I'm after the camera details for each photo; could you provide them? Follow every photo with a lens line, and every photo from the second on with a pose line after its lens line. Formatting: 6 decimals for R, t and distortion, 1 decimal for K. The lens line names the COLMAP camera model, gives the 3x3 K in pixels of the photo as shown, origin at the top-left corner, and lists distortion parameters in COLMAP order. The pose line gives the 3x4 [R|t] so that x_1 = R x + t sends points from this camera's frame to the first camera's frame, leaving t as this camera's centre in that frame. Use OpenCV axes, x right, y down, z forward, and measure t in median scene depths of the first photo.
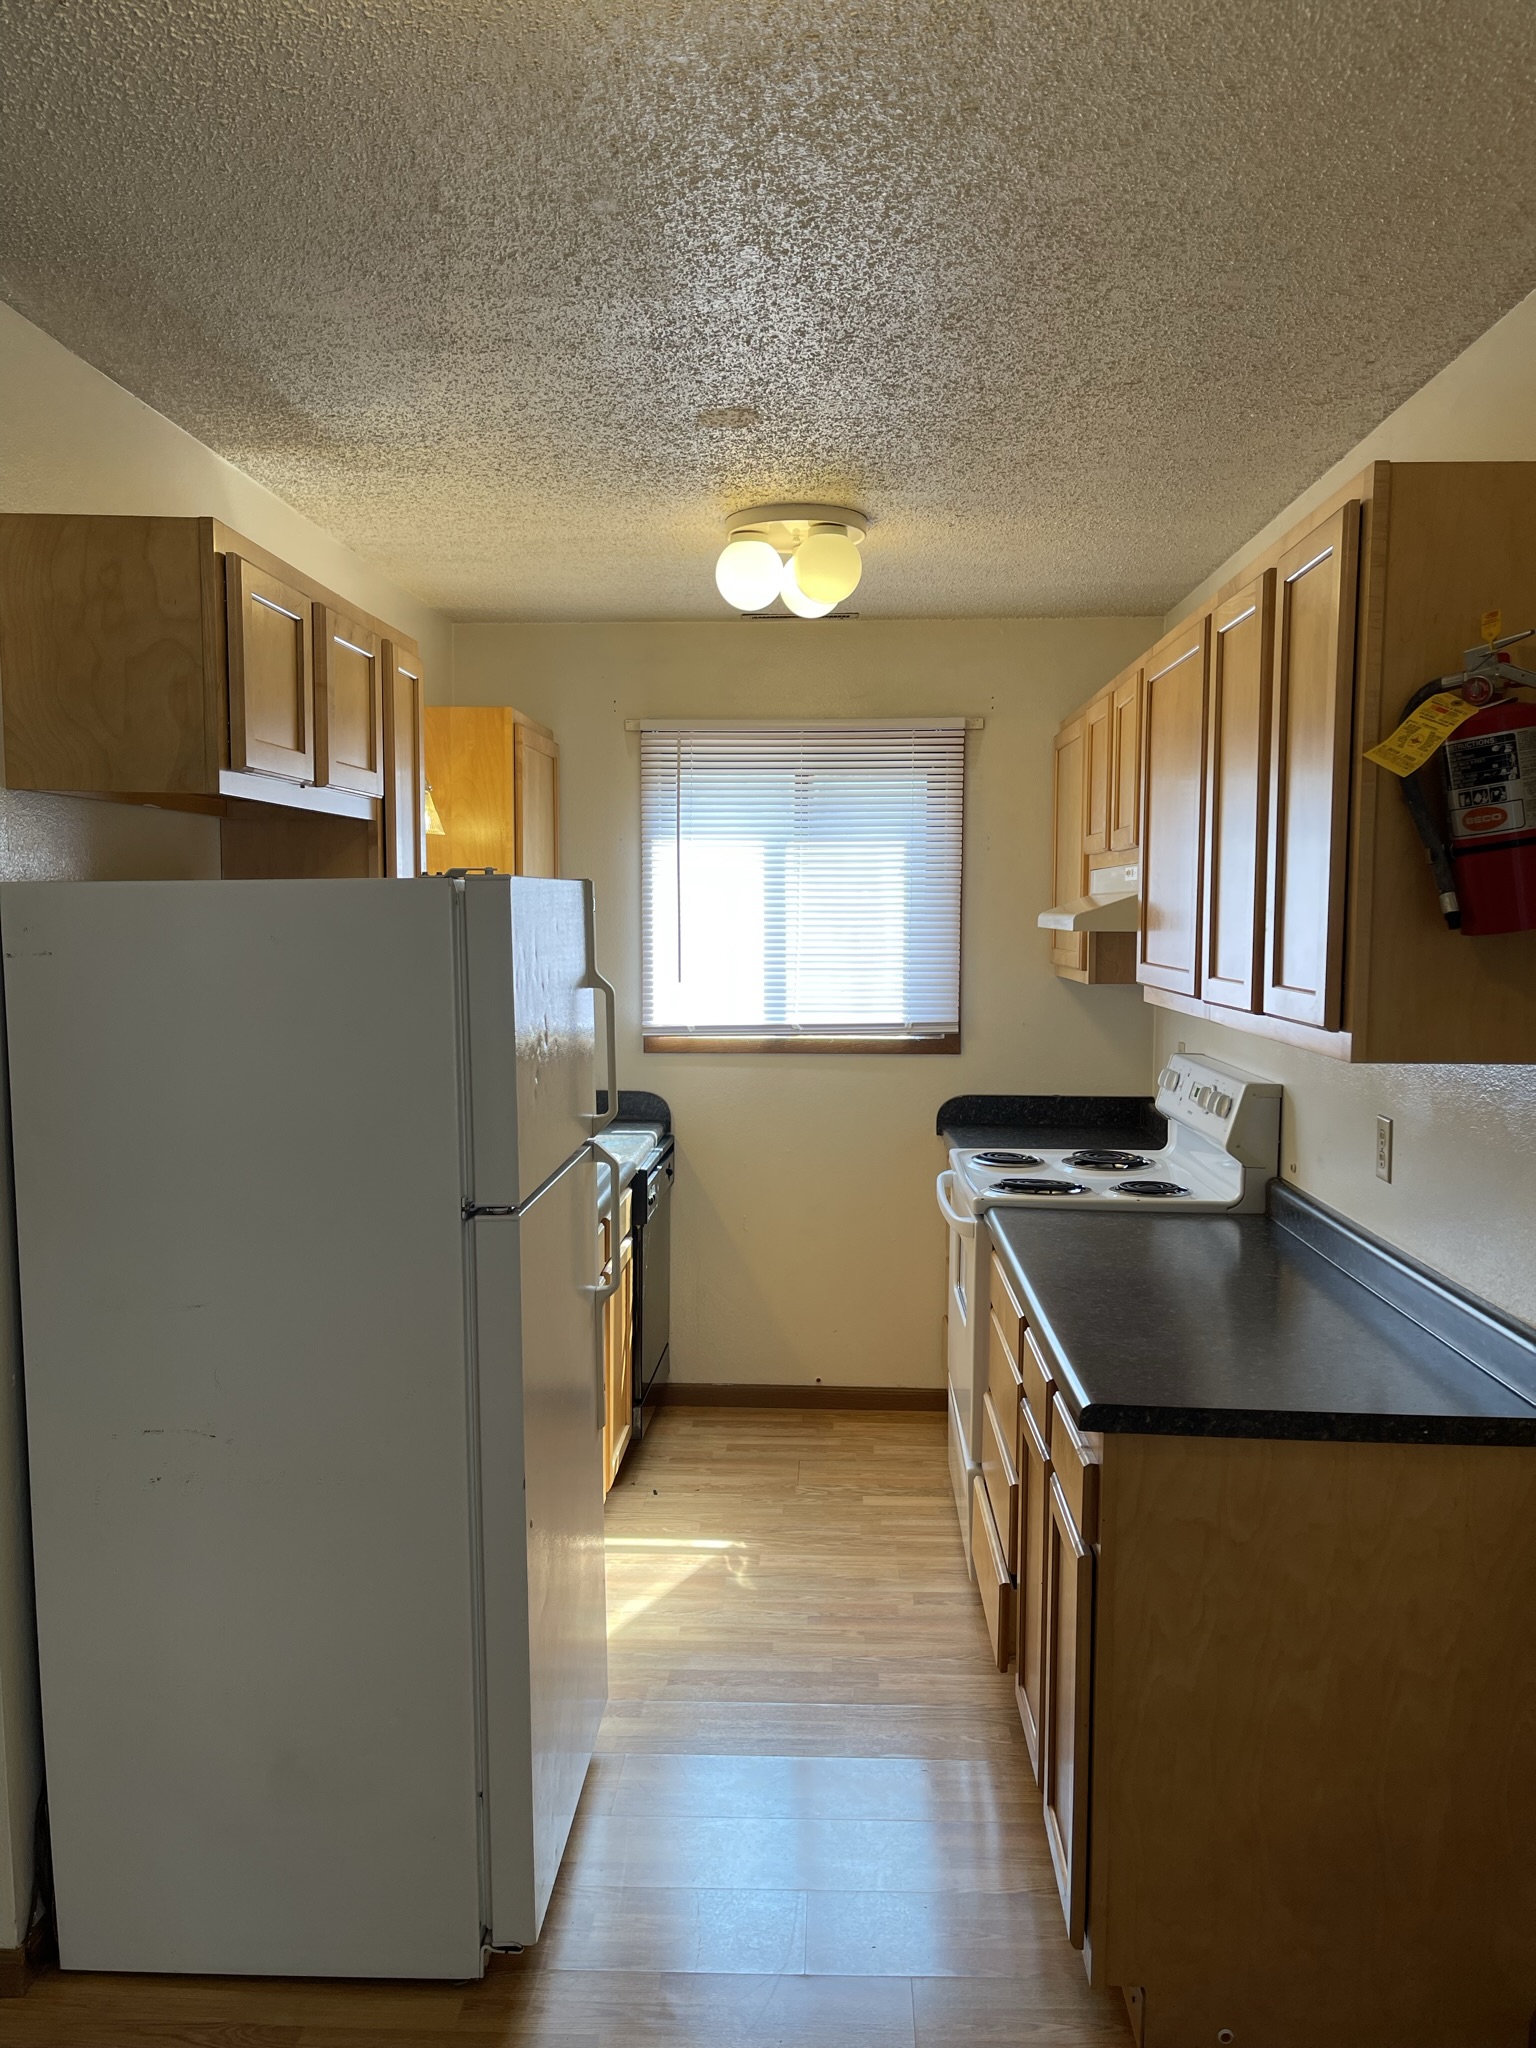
lens RADIAL K [[1547.0, 0, 770.6], [0, 1547.0, 1028.9], [0, 0, 1]] dist [0.004051, -0.023062]
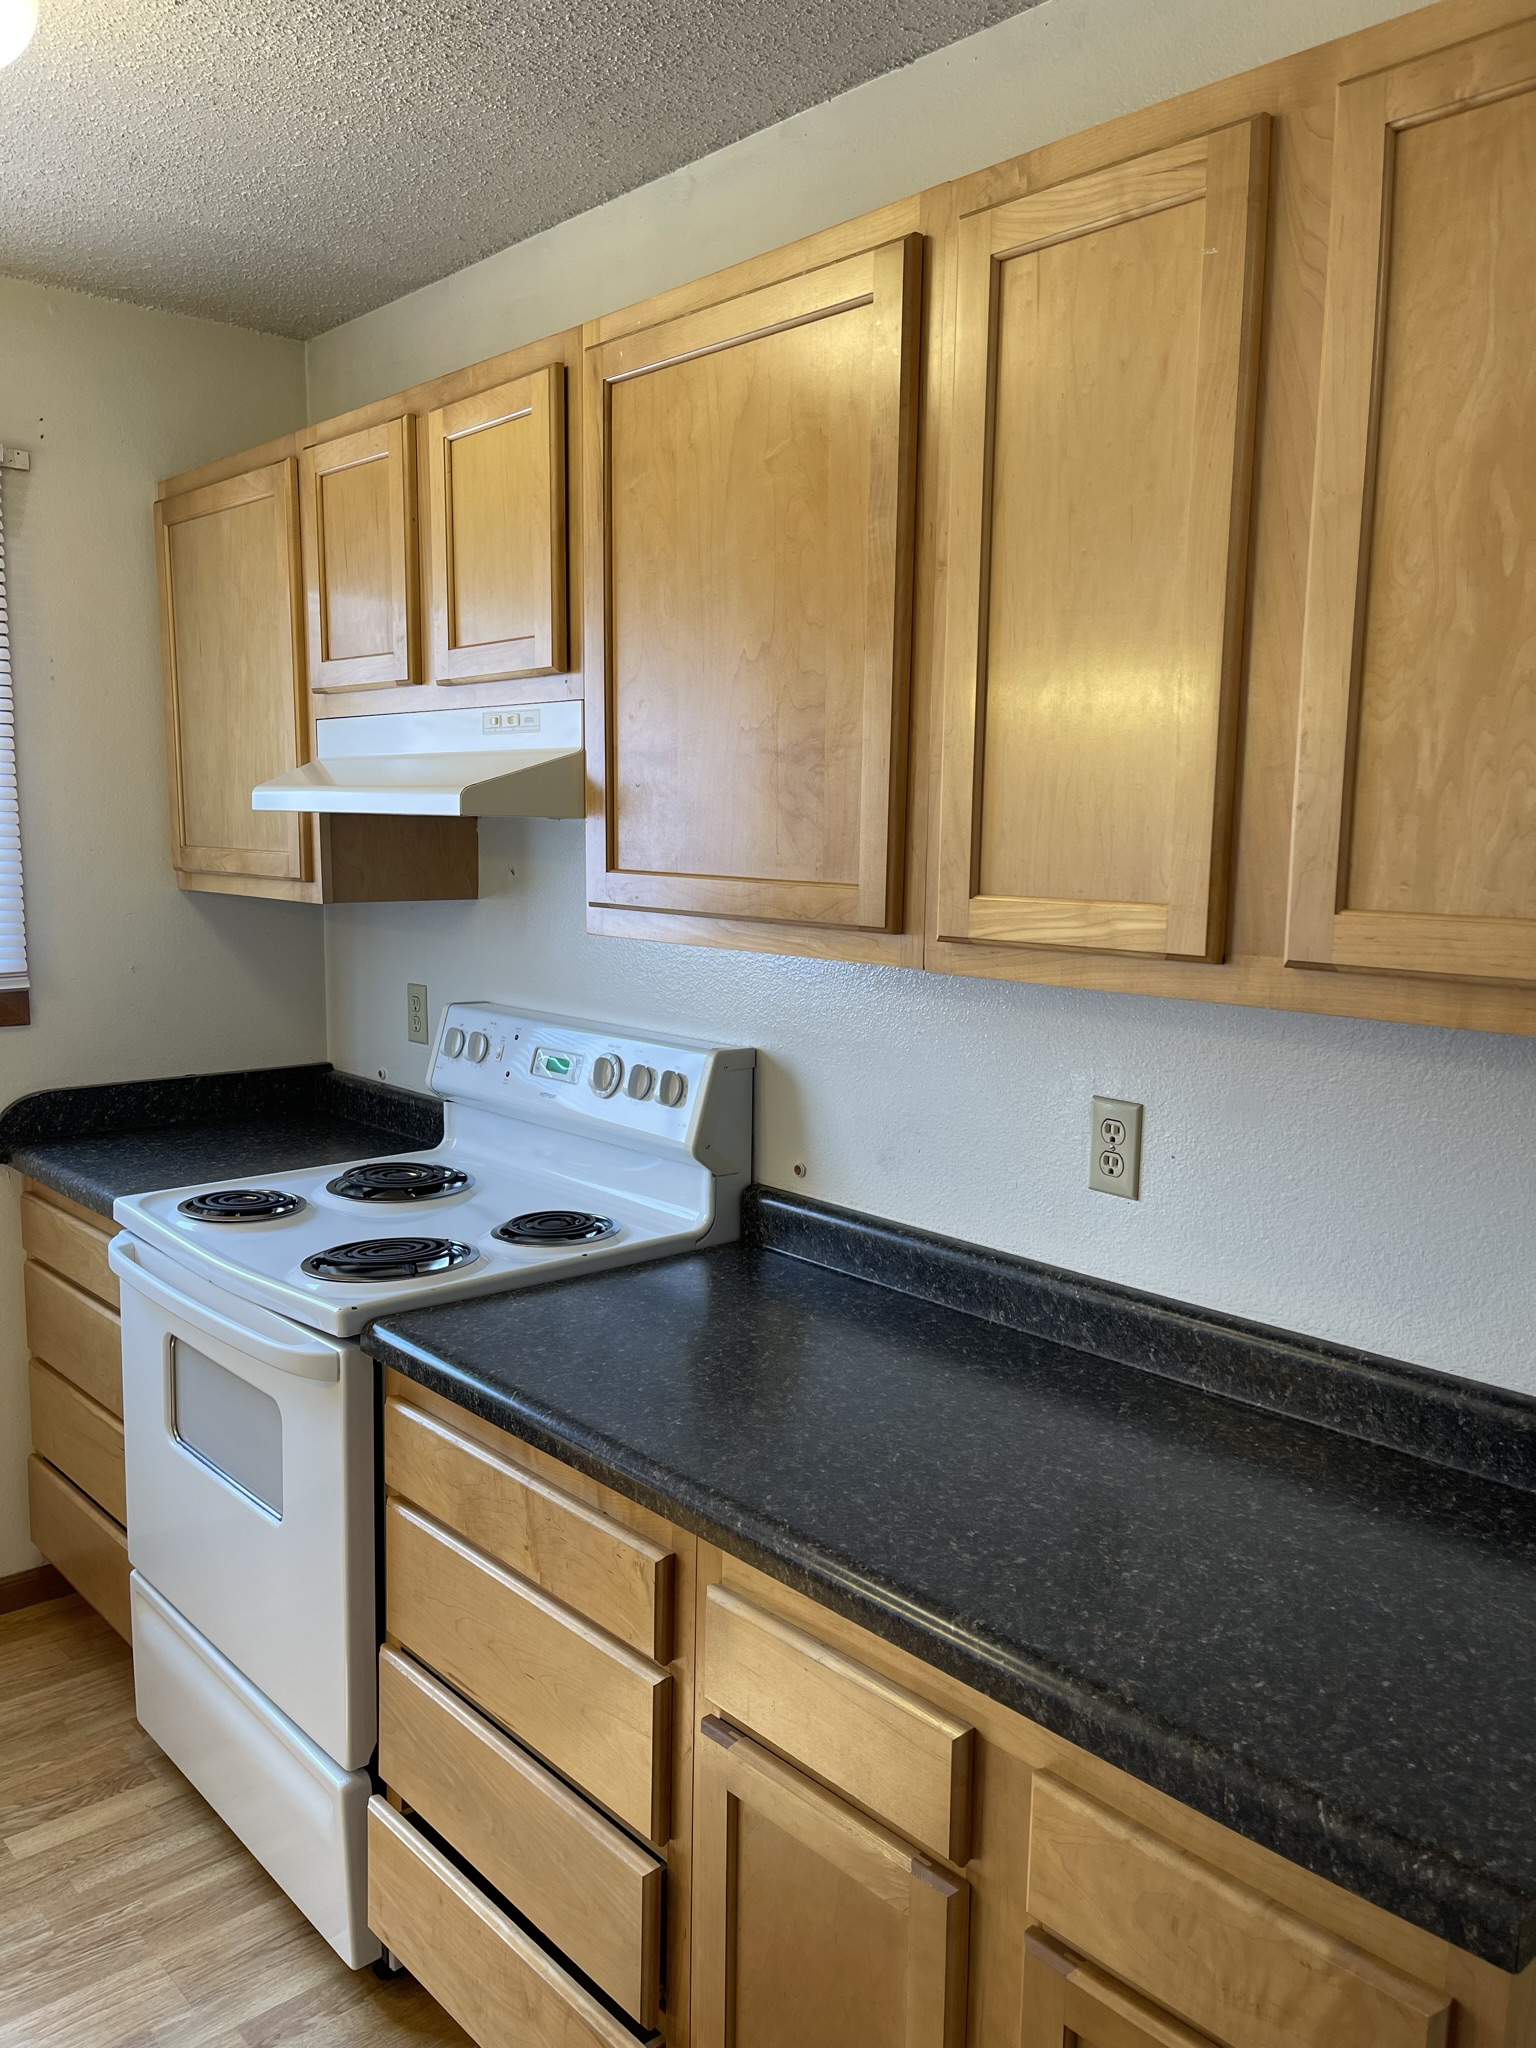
lens RADIAL K [[1547.0, 0, 768.6], [0, 1547.0, 1018.0], [0, 0, 1]] dist [0.004051, -0.023062]
pose [[0.695505, -0.091791, 0.712634, -0.123976], [0.043203, 0.995354, 0.086042, -0.030043], [-0.717221, -0.029055, 0.696239, 0.454687]]
